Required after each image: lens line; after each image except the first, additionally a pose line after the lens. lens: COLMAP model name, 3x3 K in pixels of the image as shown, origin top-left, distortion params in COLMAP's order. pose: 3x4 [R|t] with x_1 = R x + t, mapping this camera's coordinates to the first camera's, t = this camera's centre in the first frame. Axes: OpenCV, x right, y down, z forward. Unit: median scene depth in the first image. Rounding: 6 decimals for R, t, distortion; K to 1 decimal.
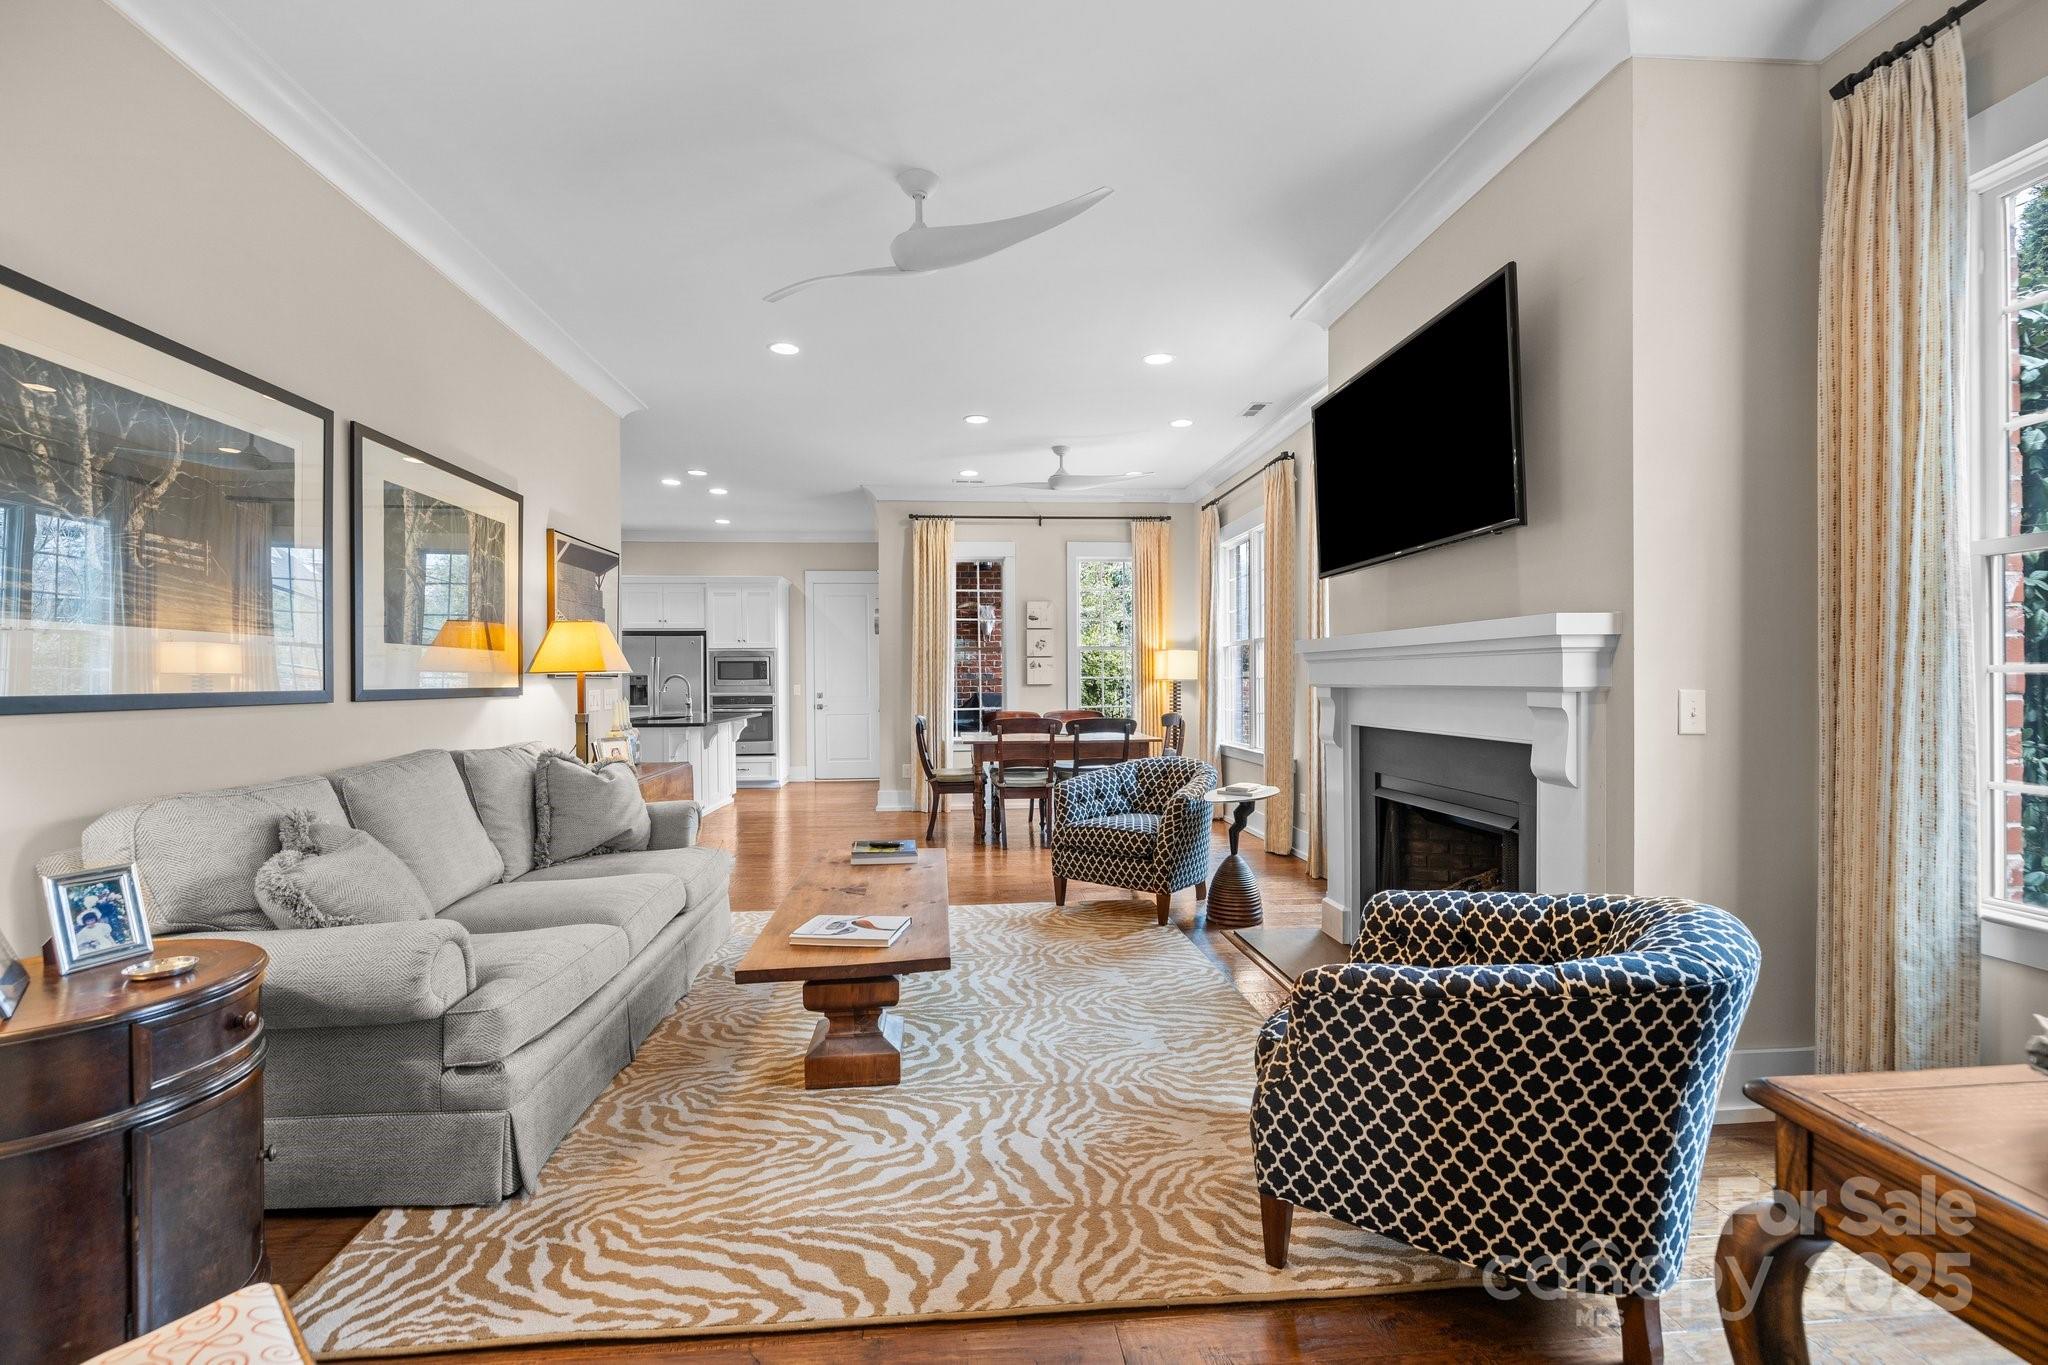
lens RADIAL K [[864.5, 0, 1014.2], [0, 864.5, 679.9], [0, 0, 1]] dist [-0.000212, -0.000160]
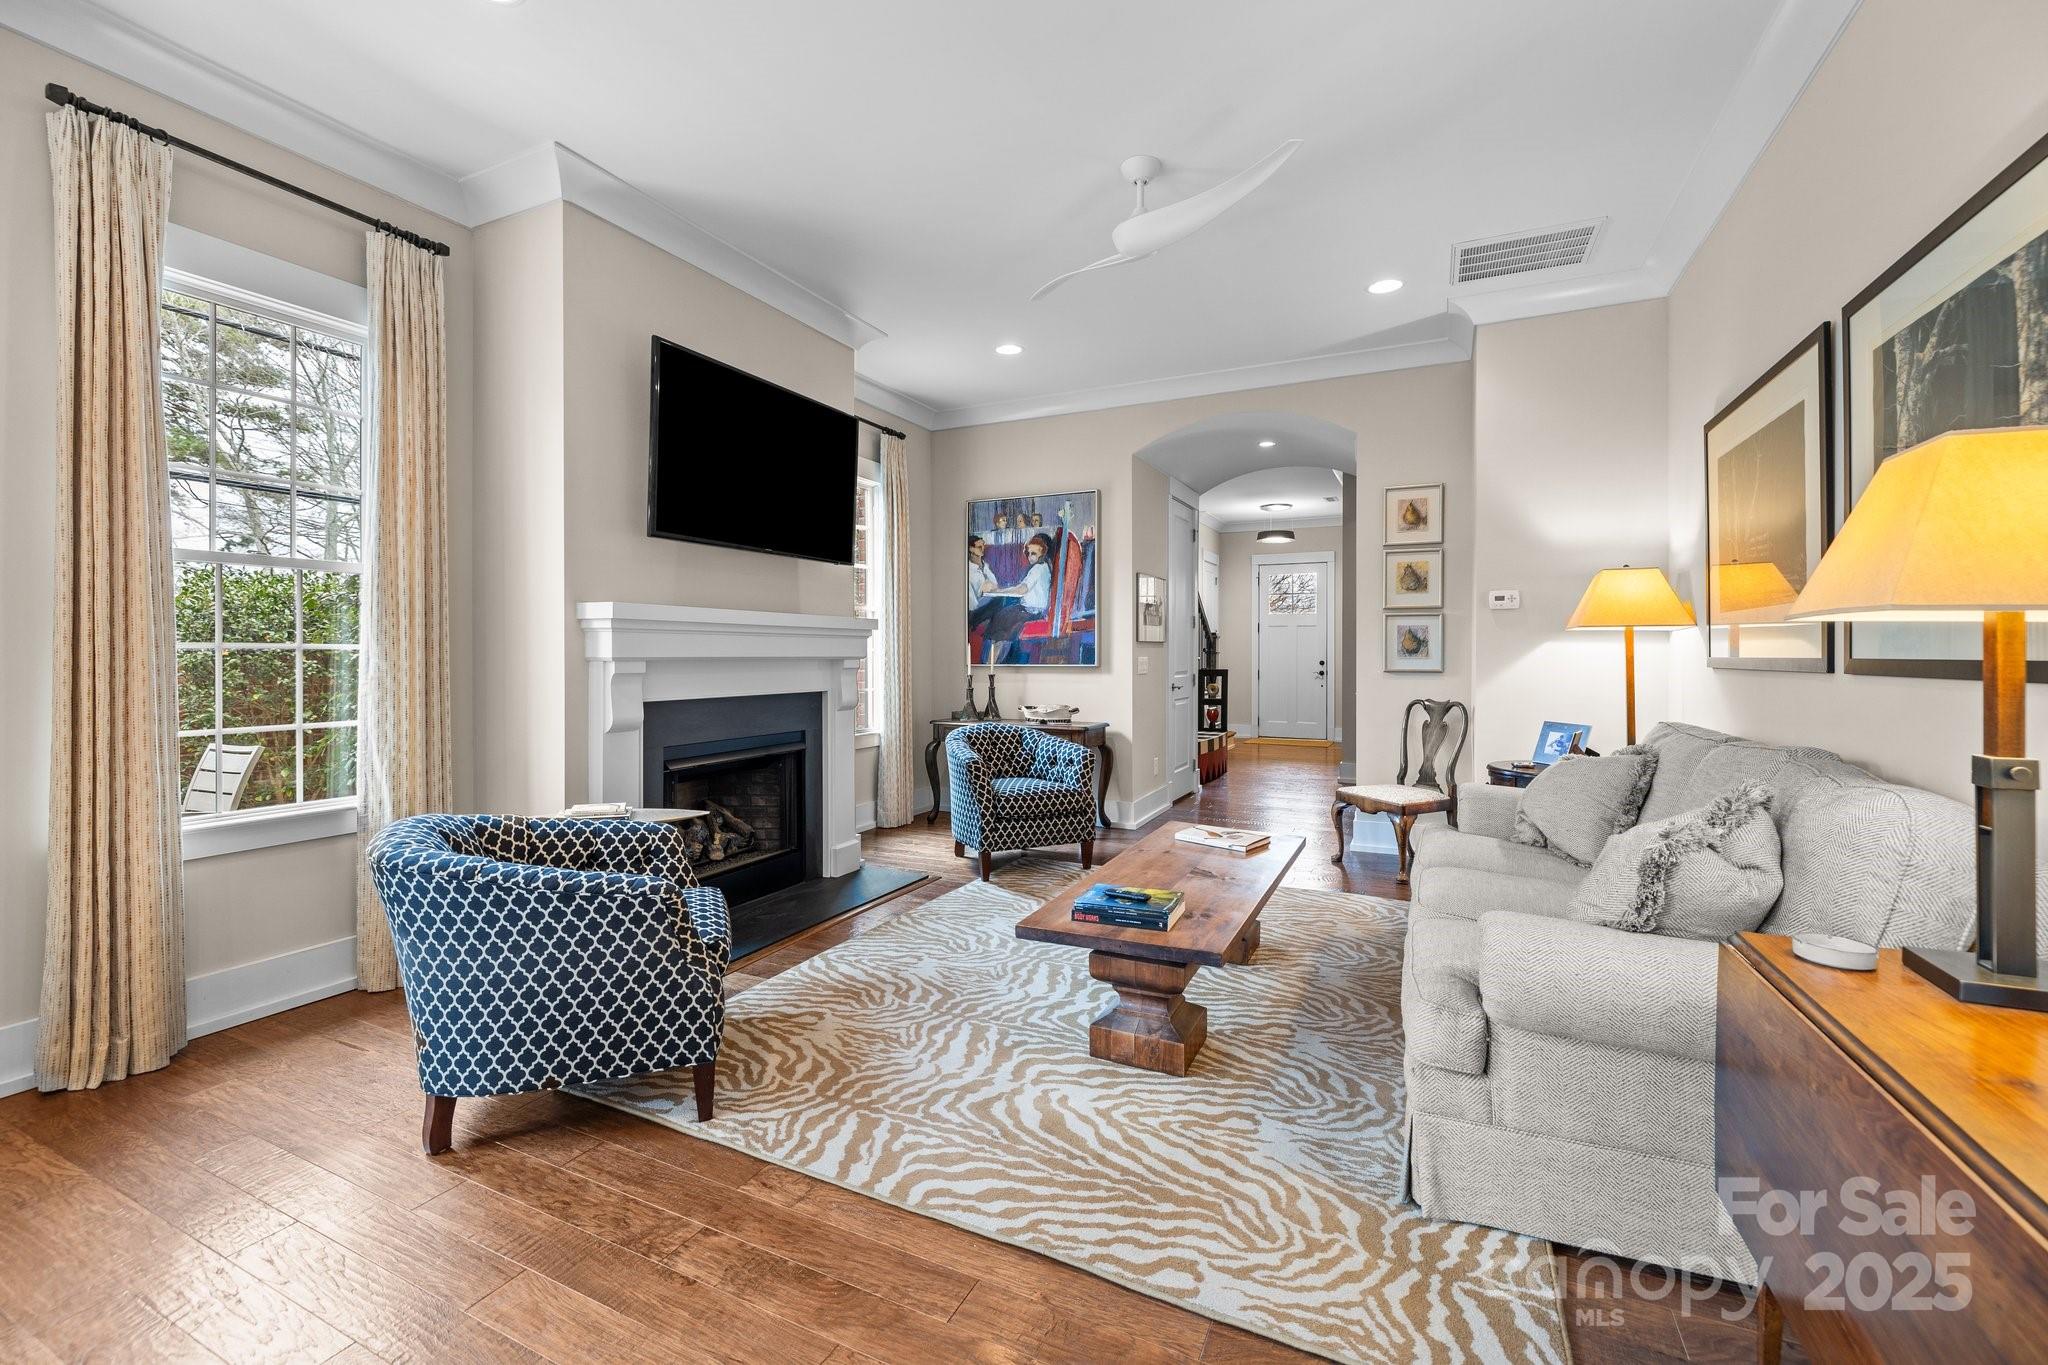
lens RADIAL K [[863.5, 0, 1008.9], [0, 863.5, 652.9], [0, 0, 1]] dist [-0.001748, -0.000243]
pose [[-0.855906, 0.004658, 0.517110, -0.235080], [0.003587, 0.999989, -0.003072, 0.002911], [-0.517119, -0.000774, -0.855913, 0.912336]]
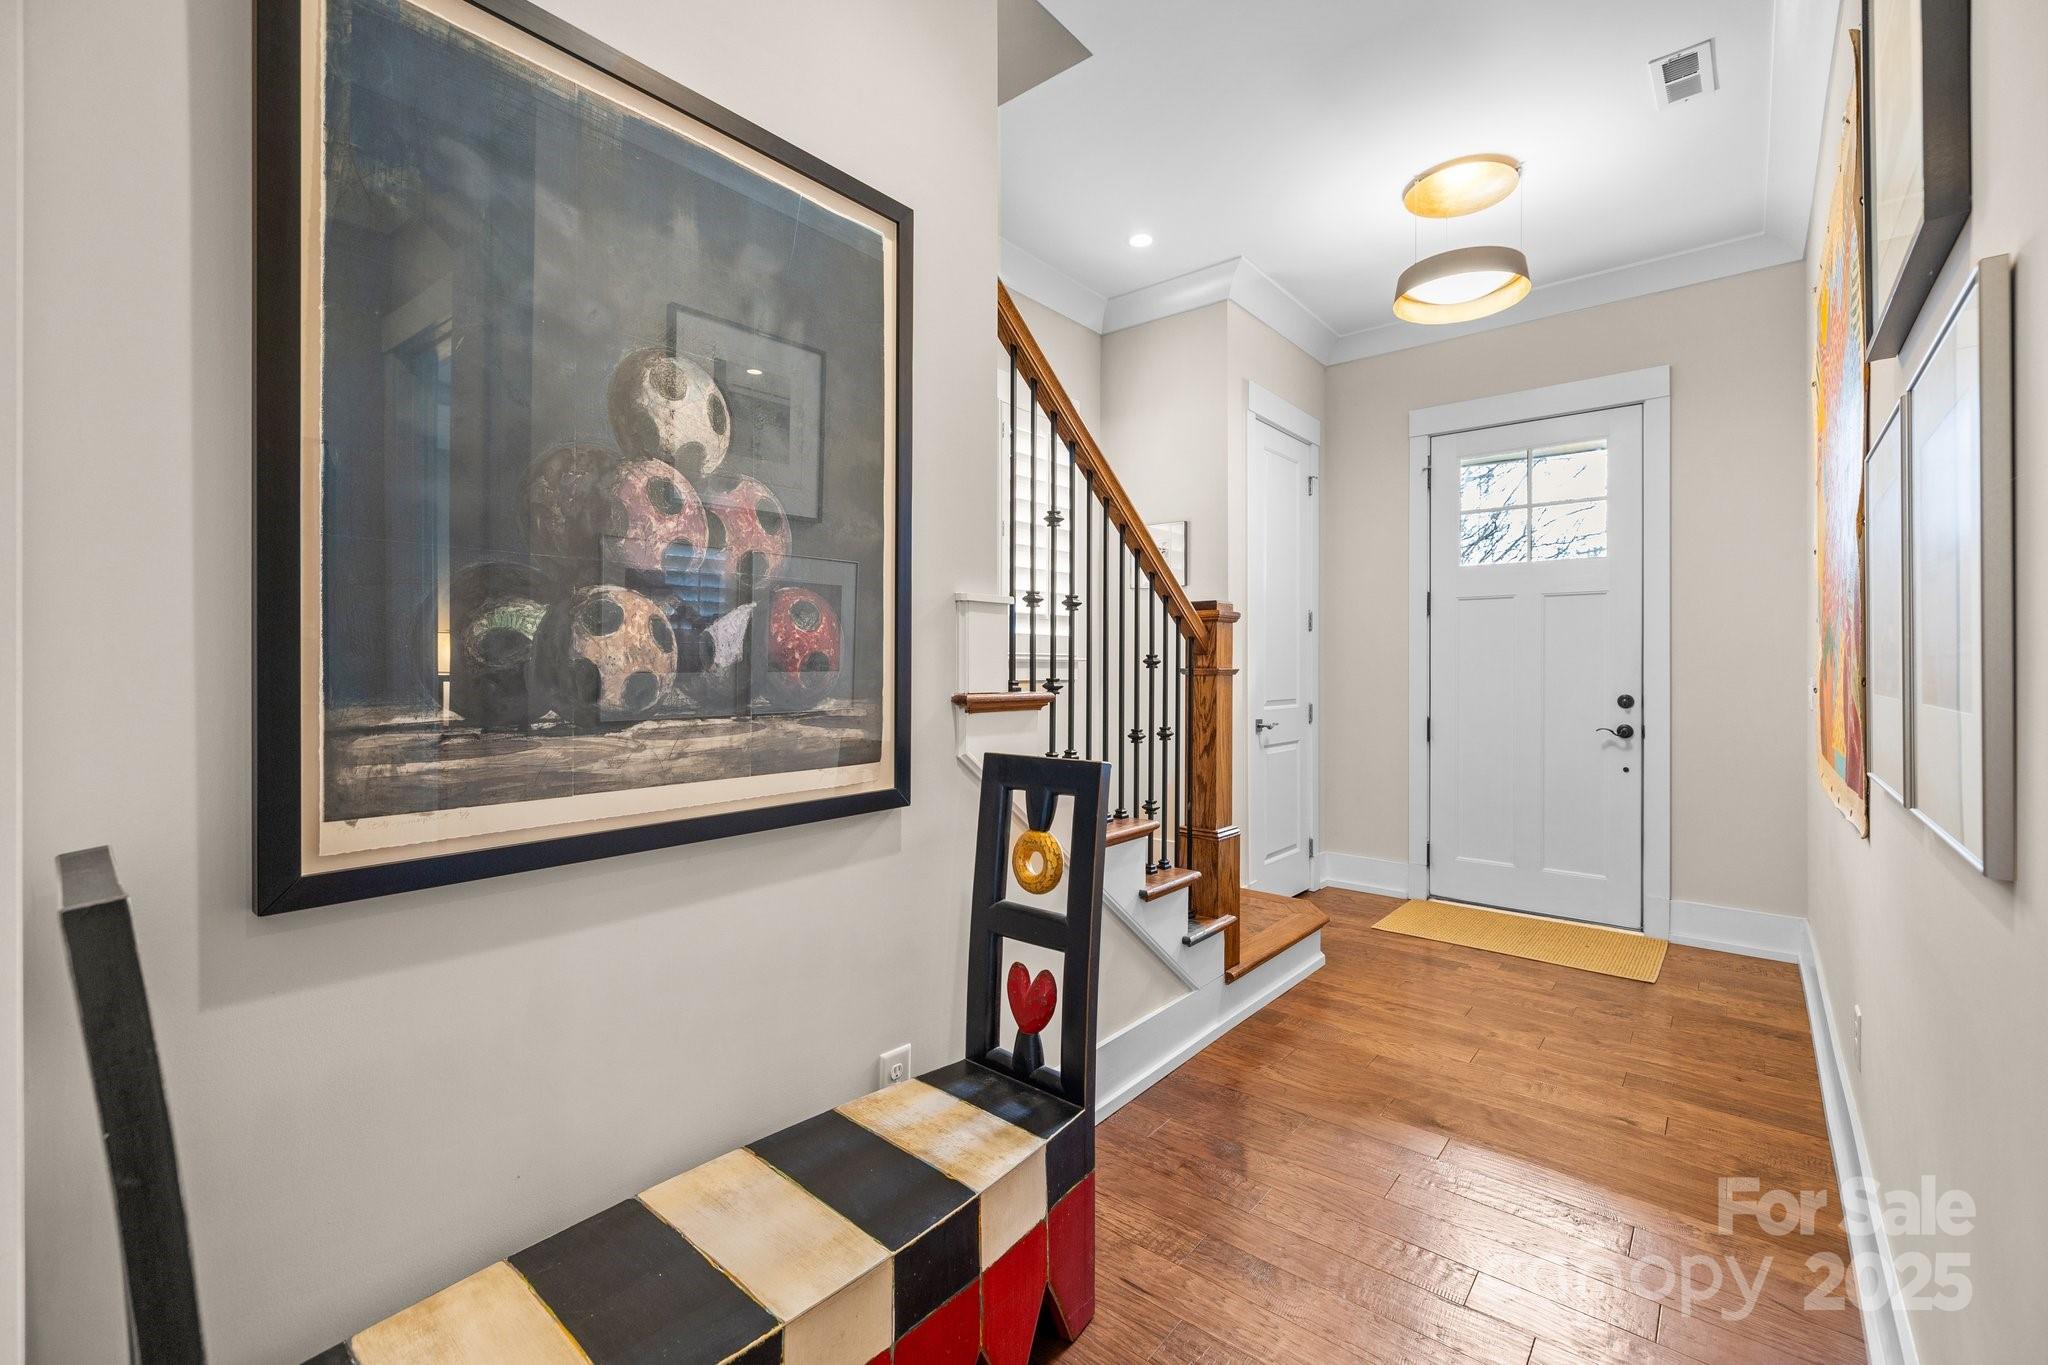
lens RADIAL K [[868.2, 0, 1007.2], [0, 868.2, 669.8], [0, 0, 1]] dist [-0.002043, -0.000323]
pose [[-0.705997, 0.001998, 0.708212, 0.007035], [0.000638, 0.999997, -0.002185, -0.000372], [-0.708215, -0.001090, -0.705996, -0.201818]]
